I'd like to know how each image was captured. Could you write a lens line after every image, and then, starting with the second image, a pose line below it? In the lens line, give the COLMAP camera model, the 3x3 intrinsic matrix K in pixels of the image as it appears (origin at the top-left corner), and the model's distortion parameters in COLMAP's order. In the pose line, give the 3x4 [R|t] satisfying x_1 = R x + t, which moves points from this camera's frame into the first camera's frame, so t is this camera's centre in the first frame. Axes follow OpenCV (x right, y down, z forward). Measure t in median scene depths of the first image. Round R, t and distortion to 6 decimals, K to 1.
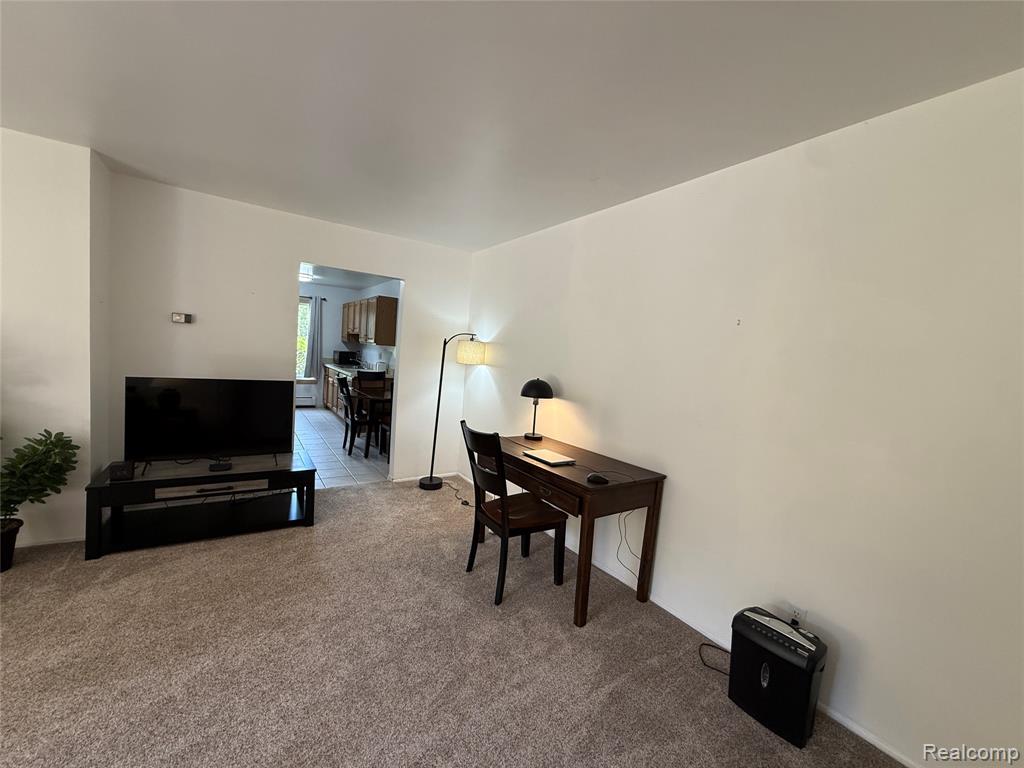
lens RADIAL K [[407.5, 0, 512.6], [0, 407.5, 384.7], [0, 0, 1]] dist [-0.000179, -0.000055]
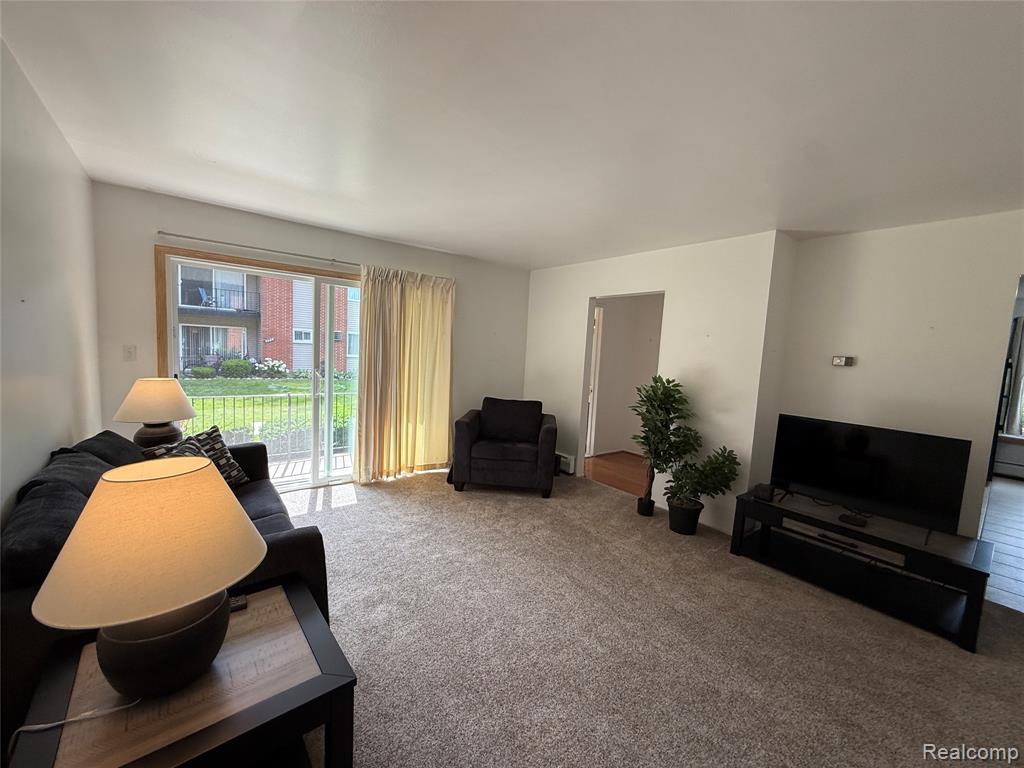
lens RADIAL K [[407.5, 0, 508.7], [0, 407.5, 383.9], [0, 0, 1]] dist [-0.000179, -0.000055]
pose [[0.083196, 0.016673, -0.996394, 0.142742], [-0.123311, 0.992348, 0.006309, -0.014906], [0.988874, 0.122342, 0.084615, 0.125930]]
